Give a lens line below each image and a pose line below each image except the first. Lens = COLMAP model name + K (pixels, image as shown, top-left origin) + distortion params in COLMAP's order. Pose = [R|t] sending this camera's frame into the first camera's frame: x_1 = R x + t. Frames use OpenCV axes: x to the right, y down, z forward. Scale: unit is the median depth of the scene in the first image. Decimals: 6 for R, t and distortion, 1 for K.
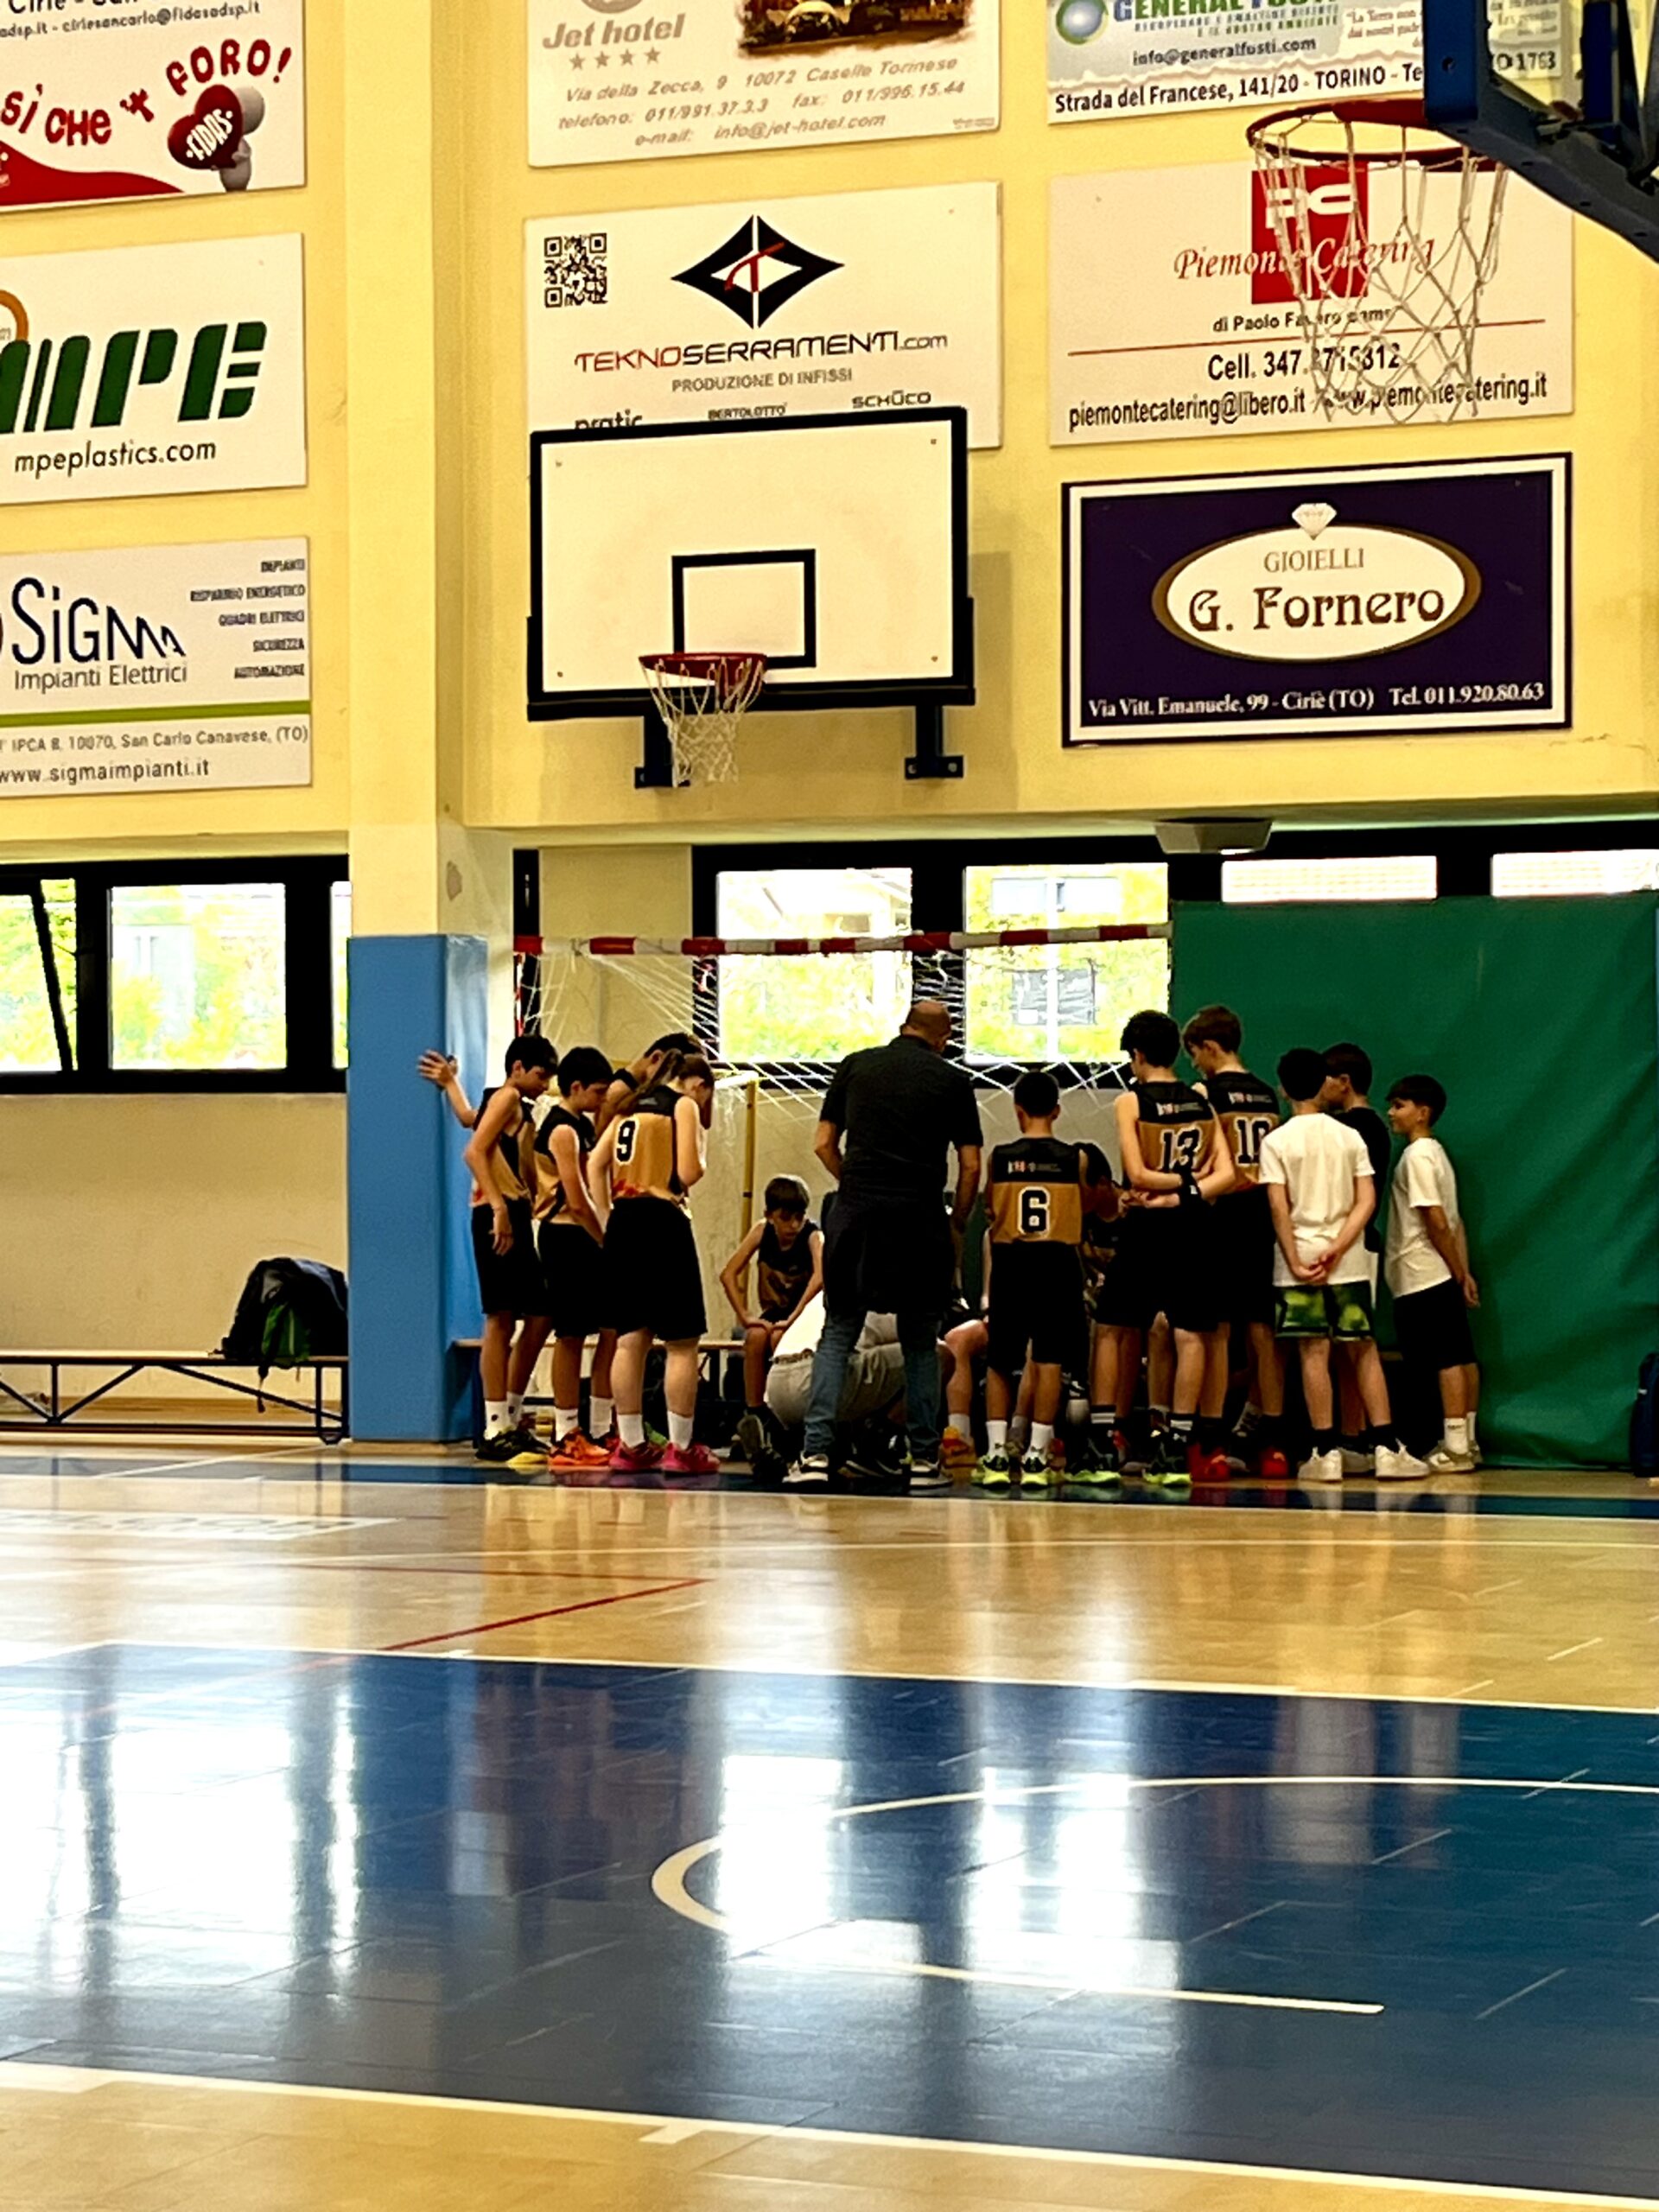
lens RADIAL K [[5083.0, 0, 831.6], [0, 5083.0, 1105.1], [0, 0, 1]] dist [0.172255, -0.864217]
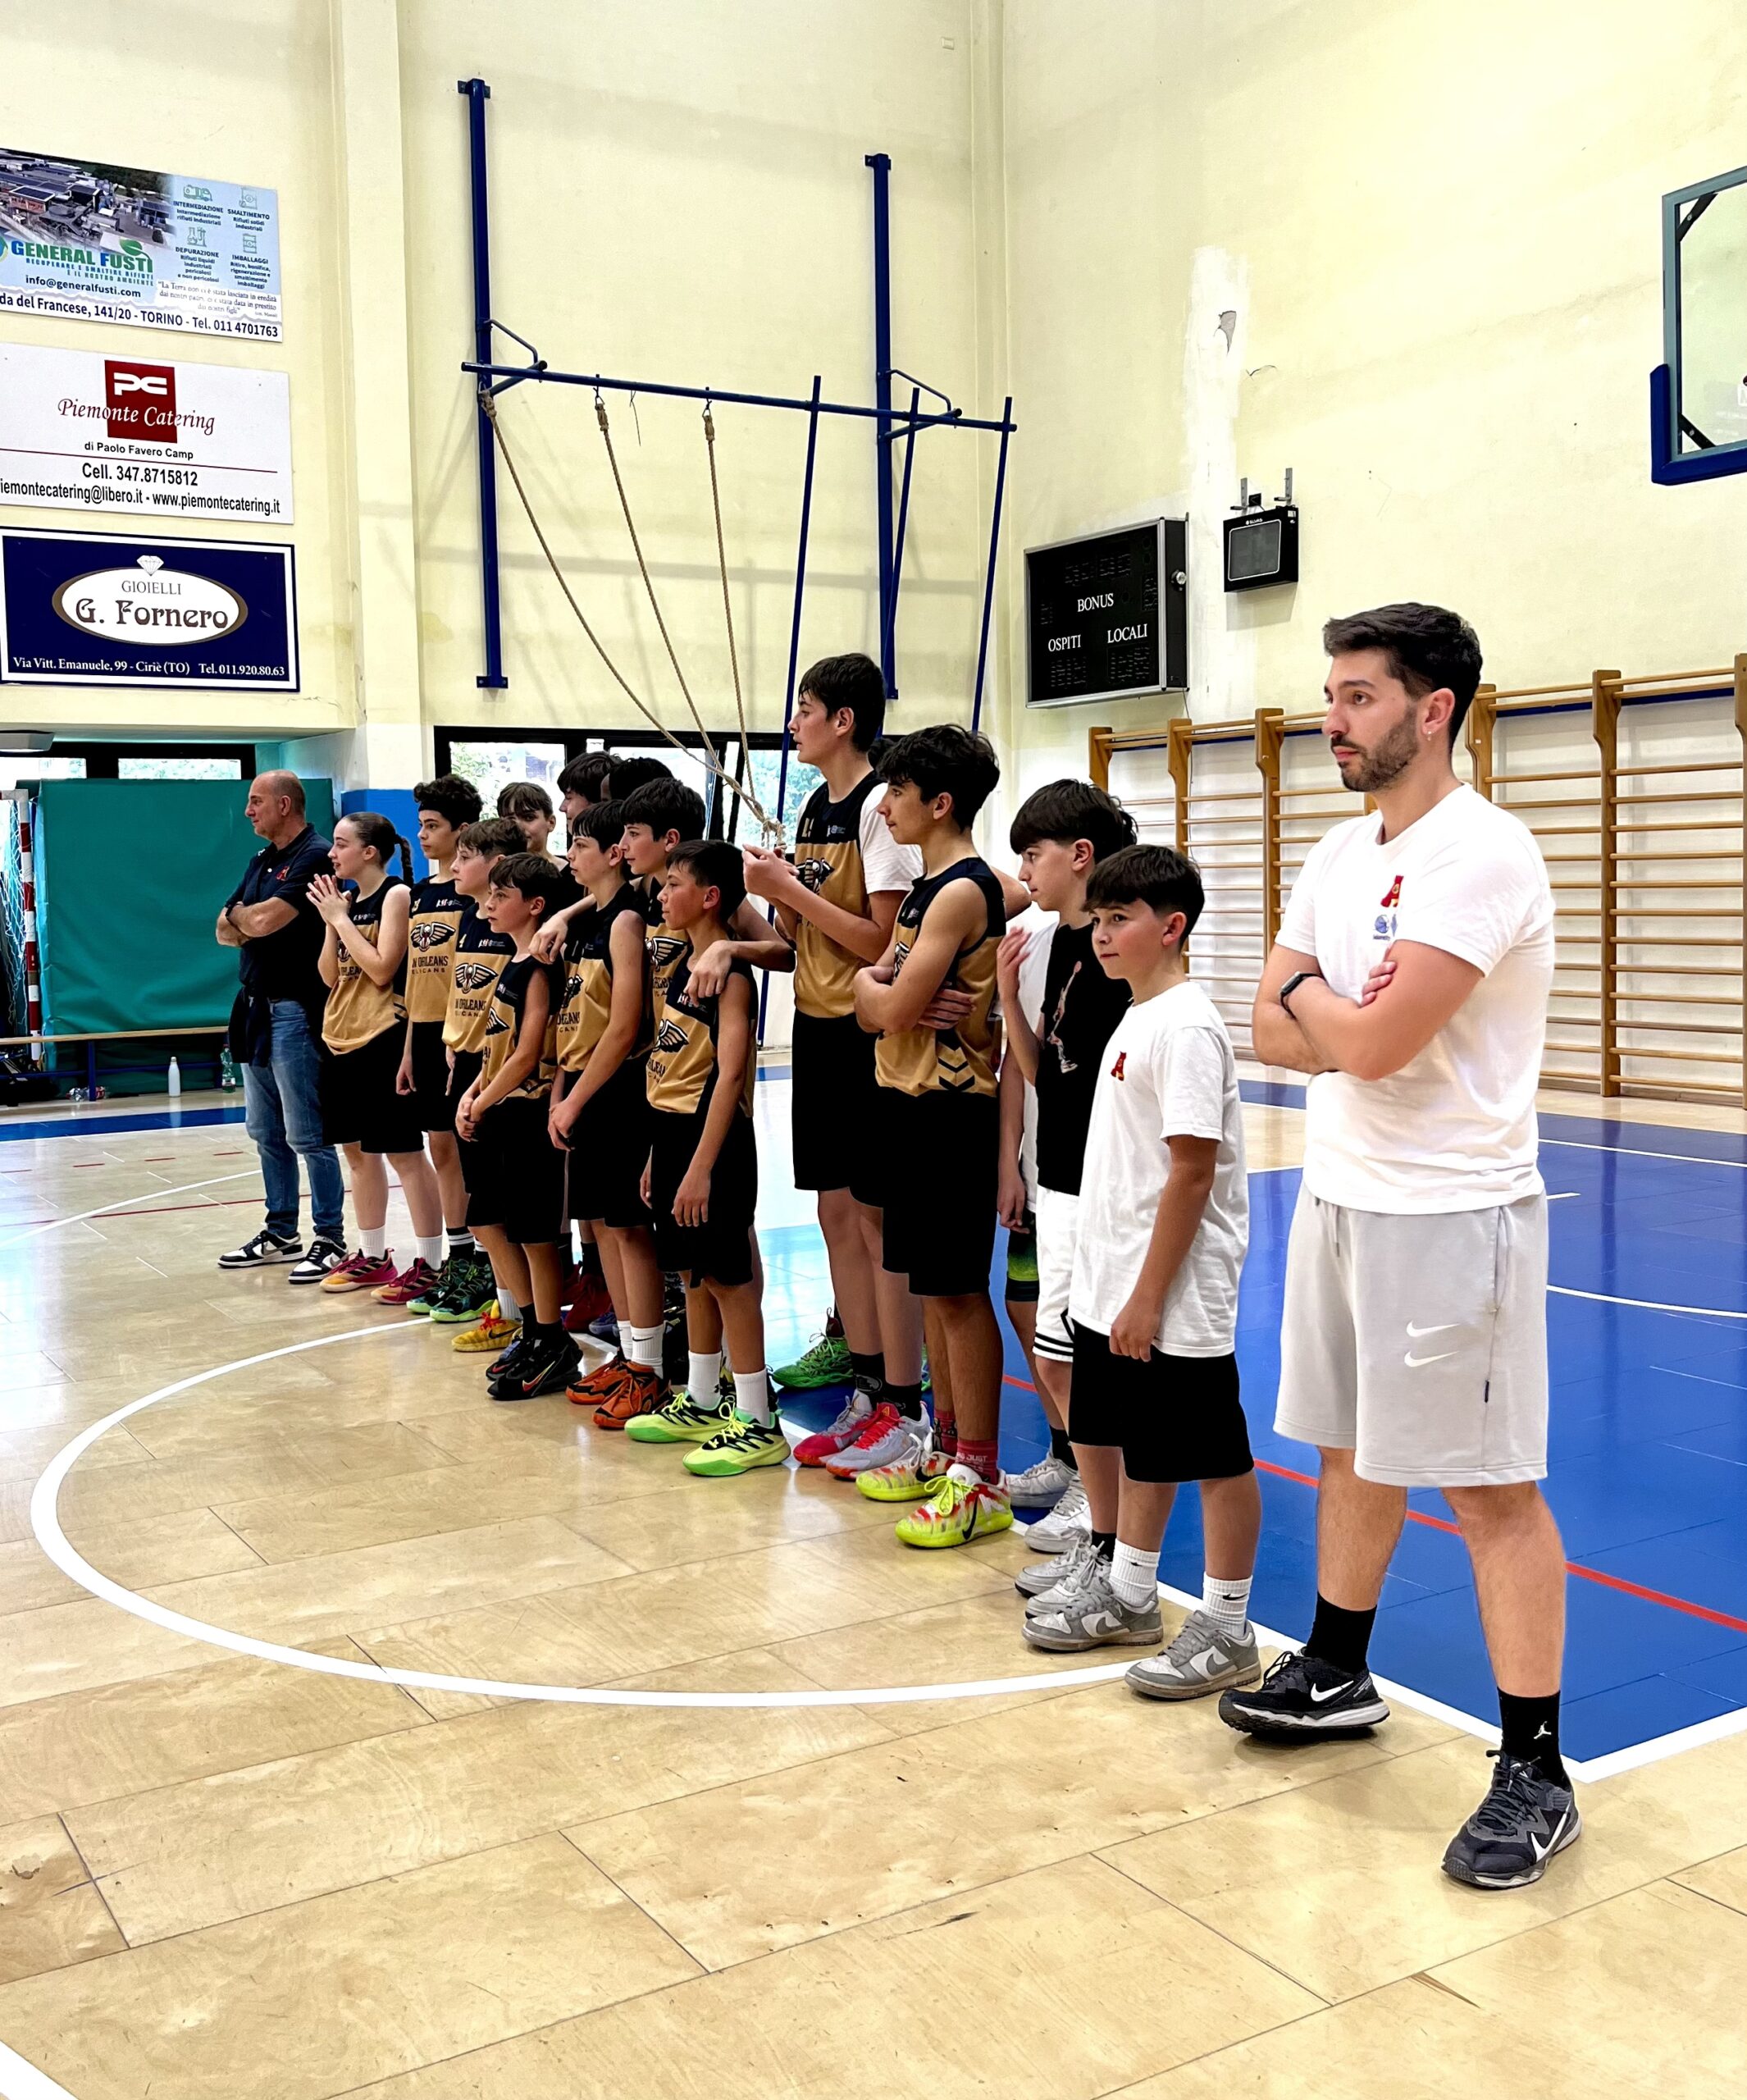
lens RADIAL K [[2105.9, 0, 752.9], [0, 2105.9, 992.8], [0, 0, 1]] dist [0.010278, 0.038903]
pose [[0.589412, -0.053738, 0.806043, -0.378186], [0.017616, 0.998403, 0.053681, -0.001371], [-0.807640, -0.017441, 0.589418, 0.387295]]
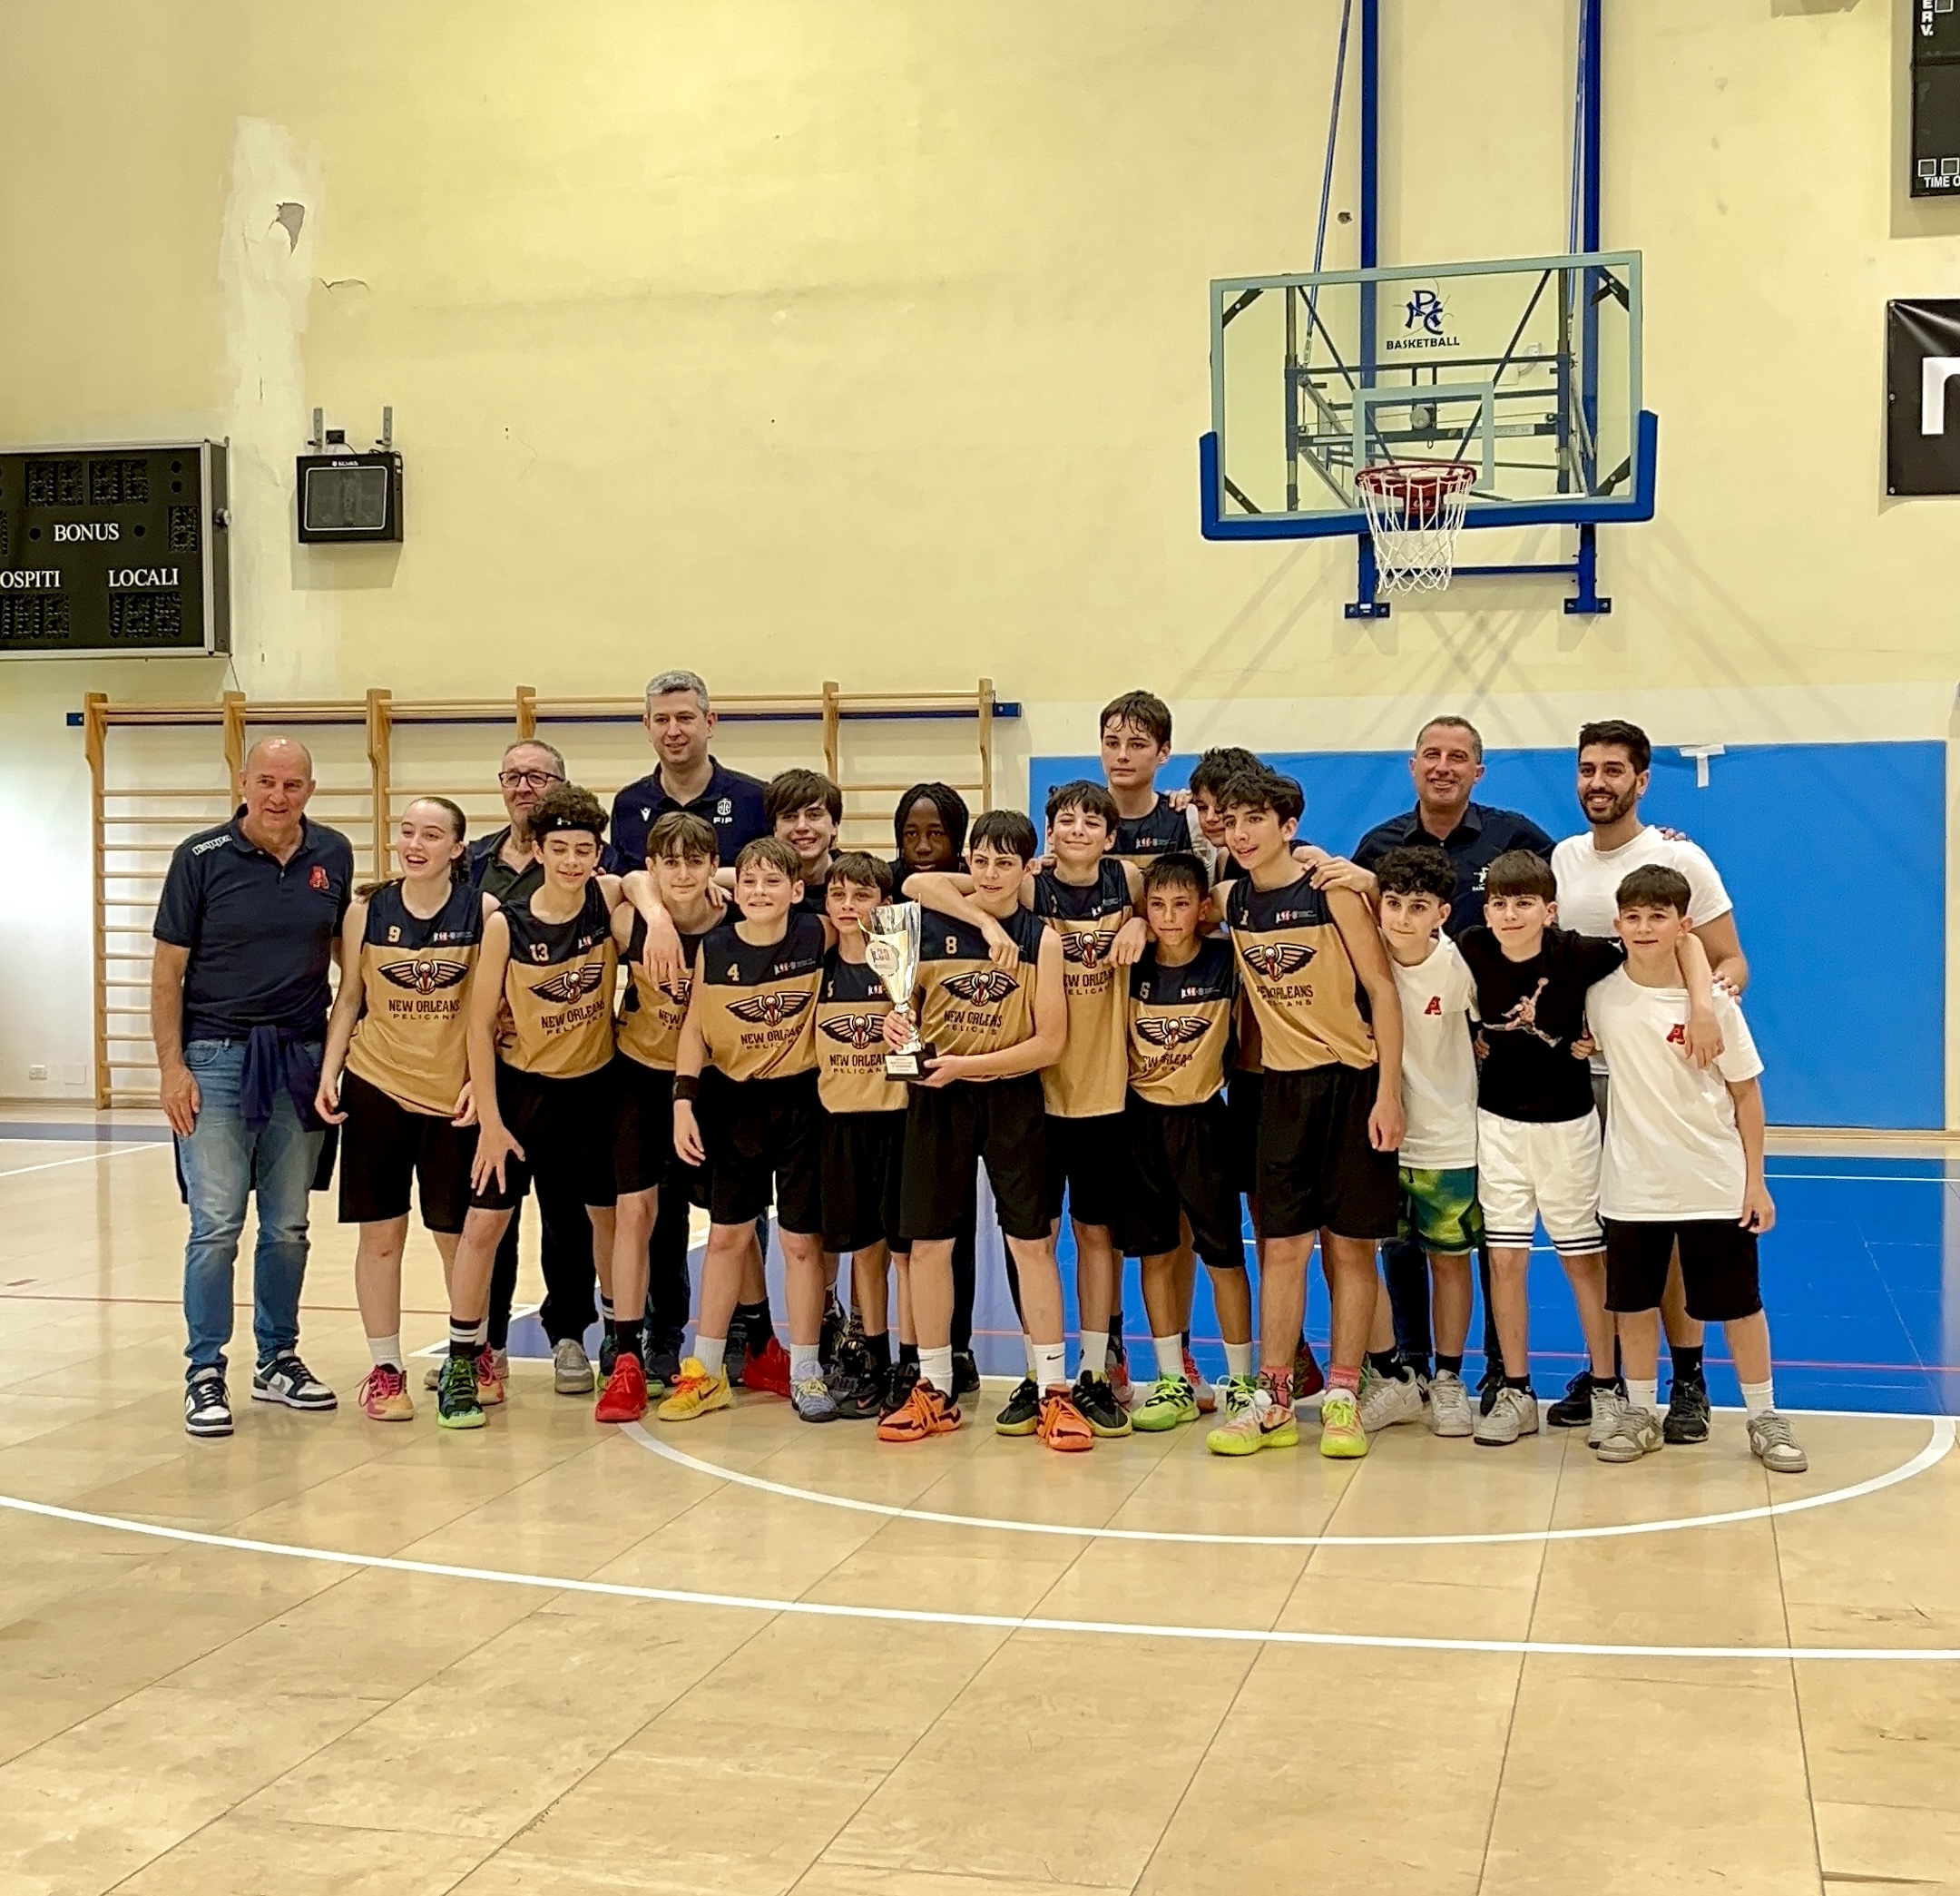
lens RADIAL K [[2922.4, 0, 976.2], [0, 2922.4, 967.5], [0, 0, 1]] dist [0.137232, -0.491812]
pose [[-0.184088, -0.030745, 0.982429, -0.559213], [0.002567, 0.999492, 0.031760, -0.003086], [-0.982906, 0.008368, -0.183916, 0.669279]]
